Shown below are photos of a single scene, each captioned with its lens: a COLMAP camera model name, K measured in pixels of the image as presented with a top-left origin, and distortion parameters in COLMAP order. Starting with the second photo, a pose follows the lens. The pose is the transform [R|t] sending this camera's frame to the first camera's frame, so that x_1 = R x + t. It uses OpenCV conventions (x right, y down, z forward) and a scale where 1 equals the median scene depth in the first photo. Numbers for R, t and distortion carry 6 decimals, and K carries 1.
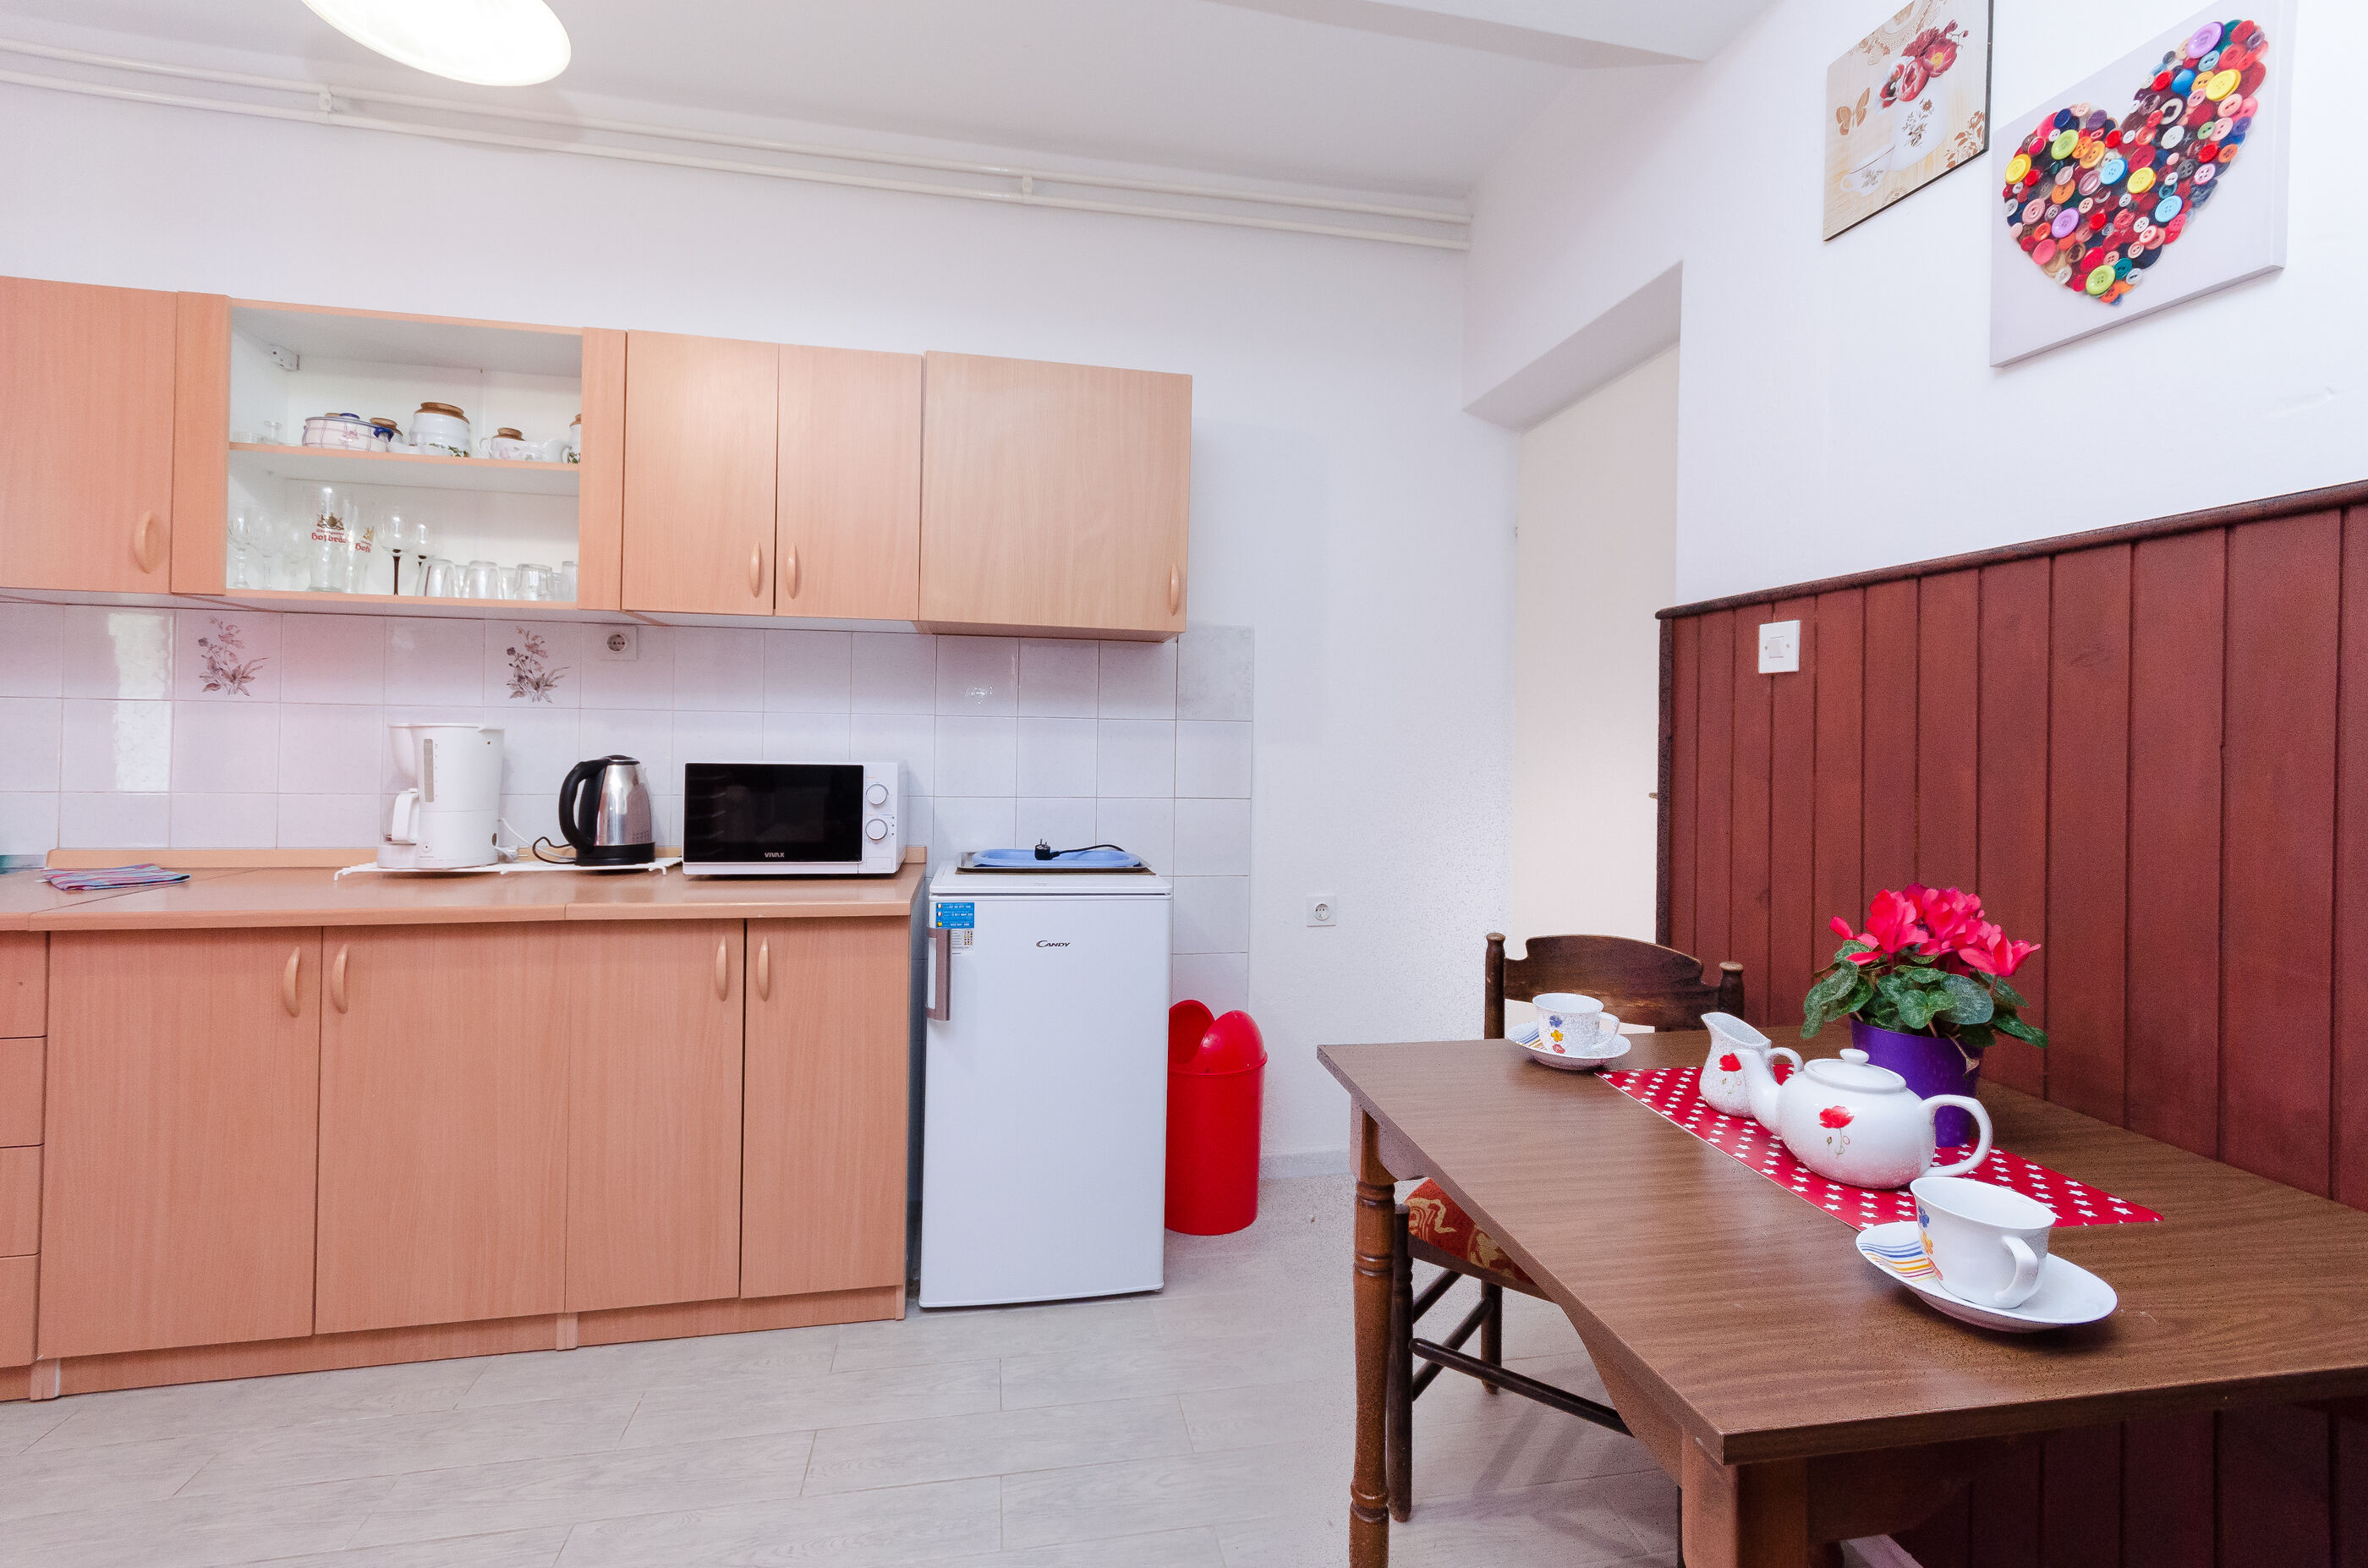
lens RADIAL K [[1045.1, 0, 1197.6], [0, 1045.1, 728.9], [0, 0, 1]] dist [0.004889, -0.000540]
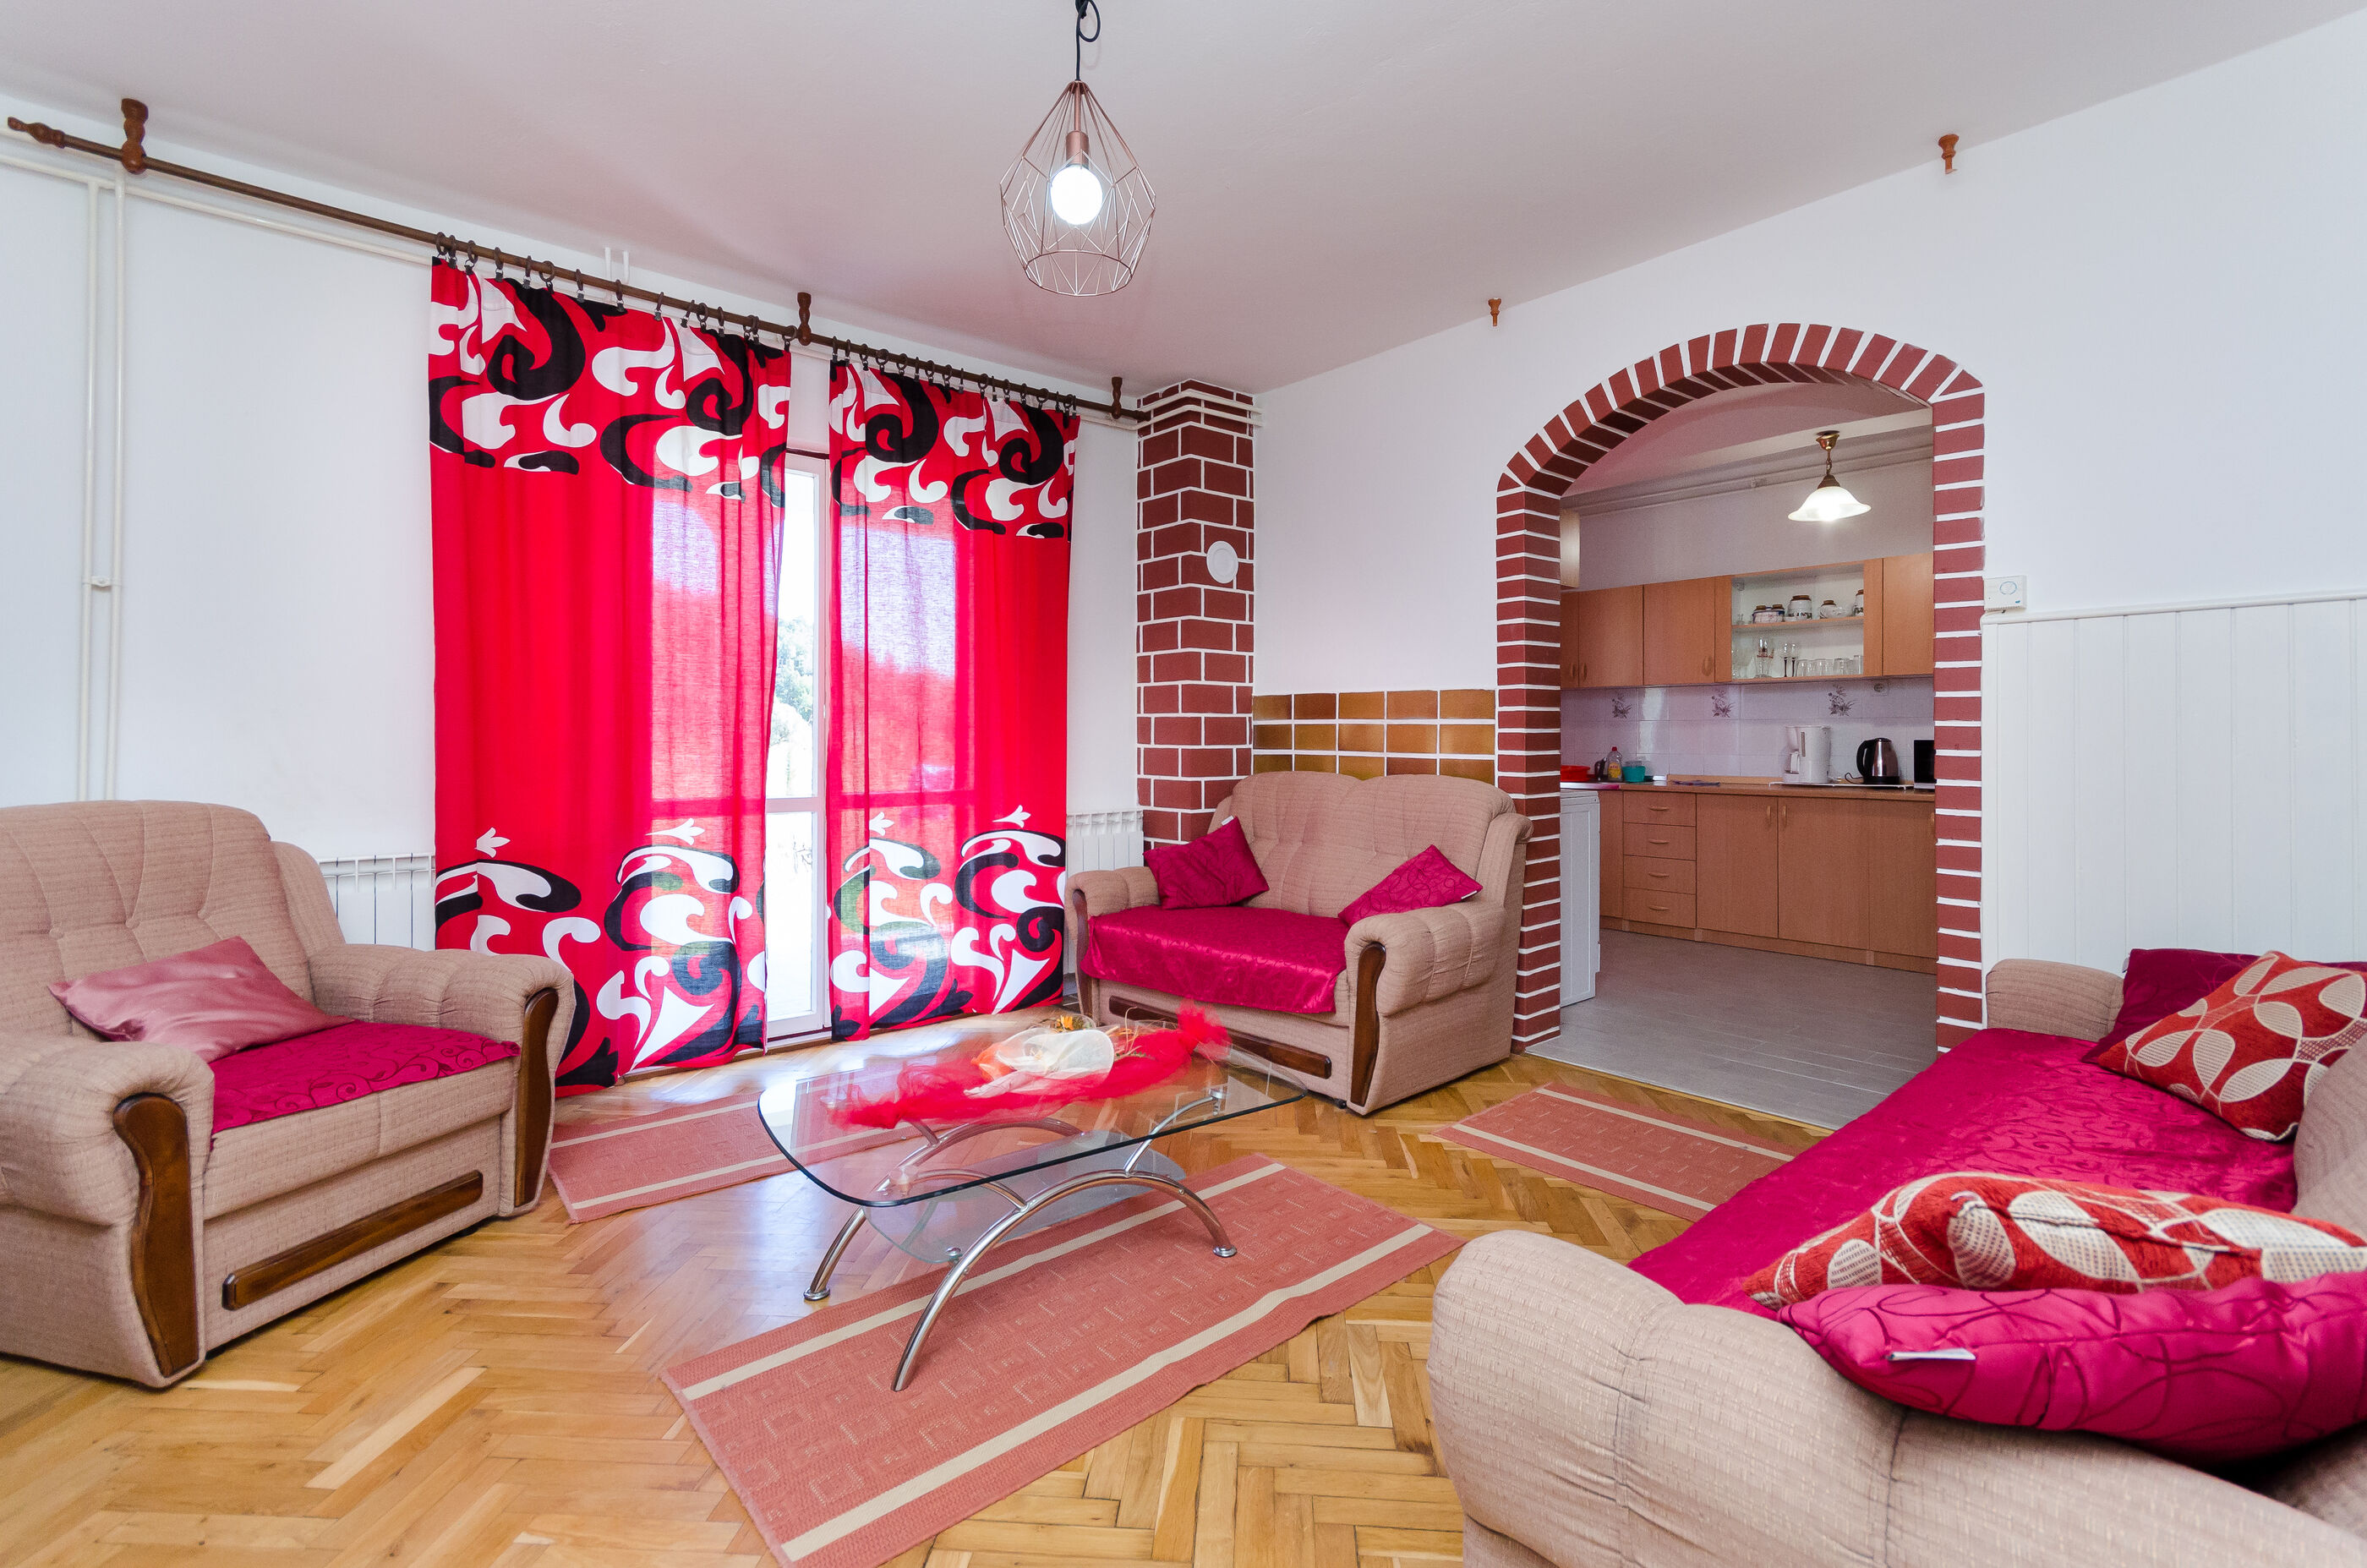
lens RADIAL K [[1044.6, 0, 1201.2], [0, 1044.6, 737.3], [0, 0, 1]] dist [0.004889, -0.000540]
pose [[0.505581, -0.018458, -0.862582, 0.728822], [0.015324, 0.999806, -0.012413, 0.032330], [0.862643, -0.006942, 0.505766, -1.563673]]
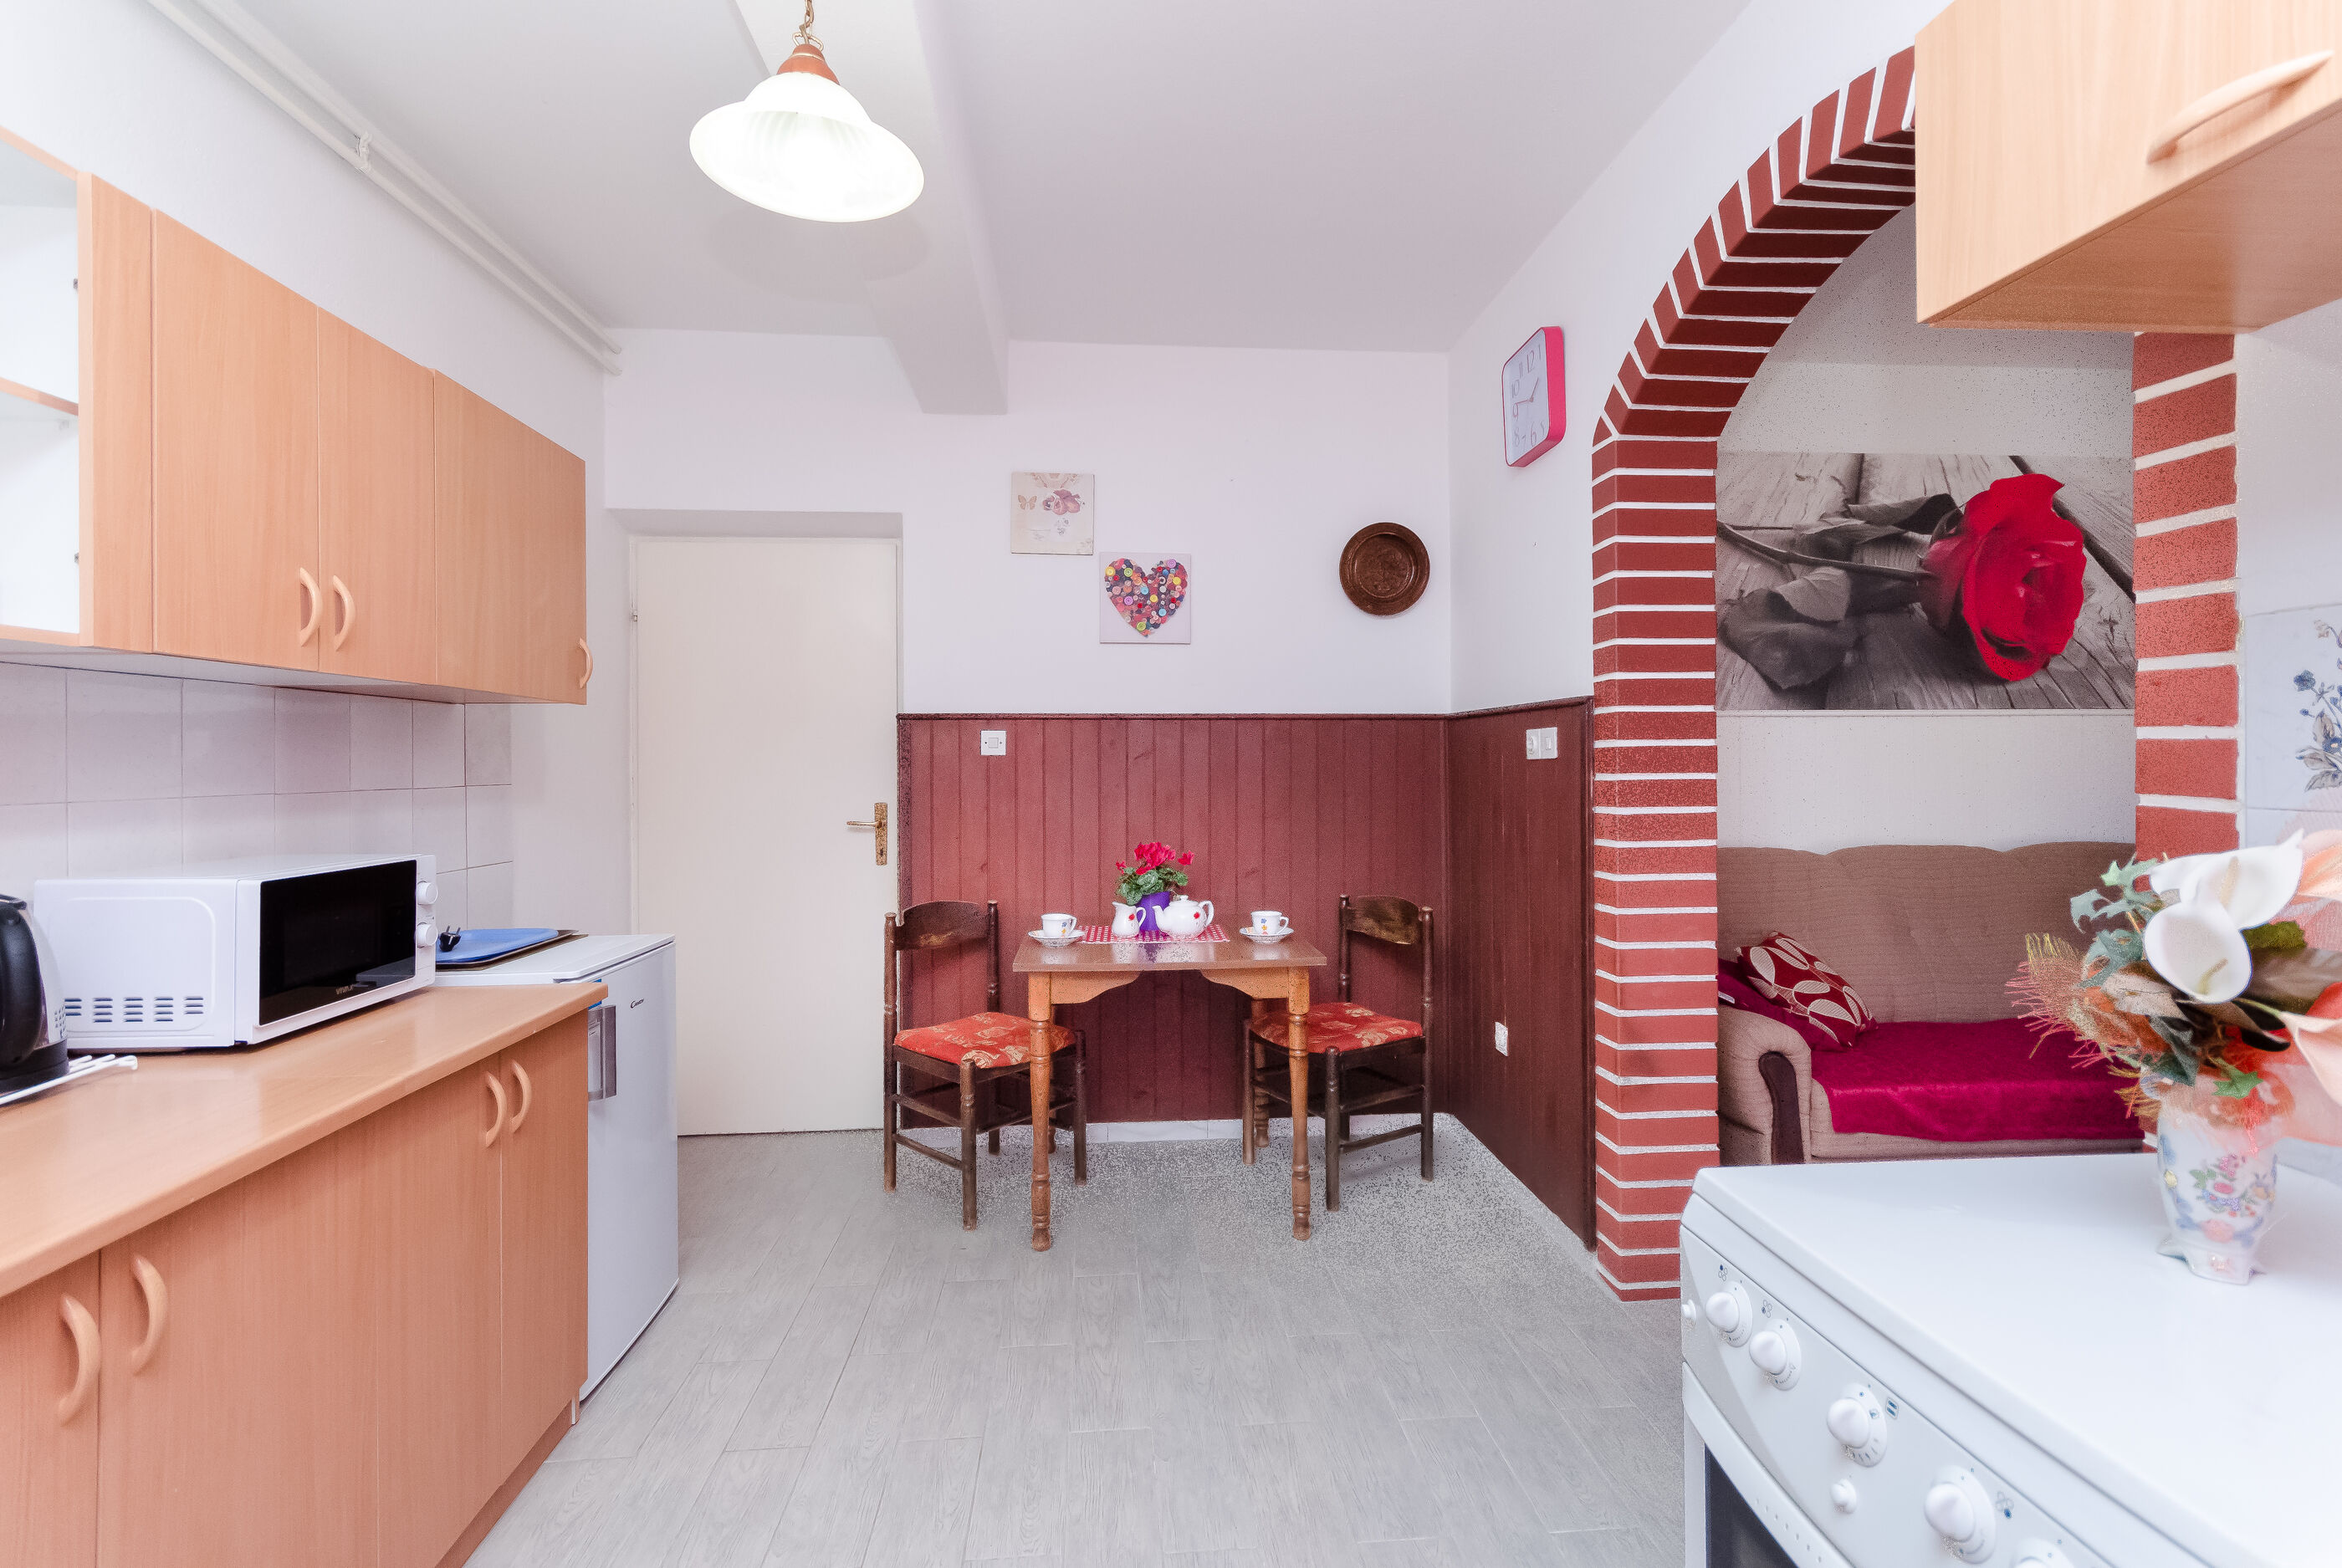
lens RADIAL K [[1076.2, 0, 1160.9], [0, 1076.2, 753.6], [0, 0, 1]] dist [0.010101, -0.004852]
pose [[0.119241, -0.008114, 0.992832, -1.141886], [0.001845, 0.999967, 0.007951, -0.056251], [-0.992864, 0.000883, 0.119252, 0.327536]]
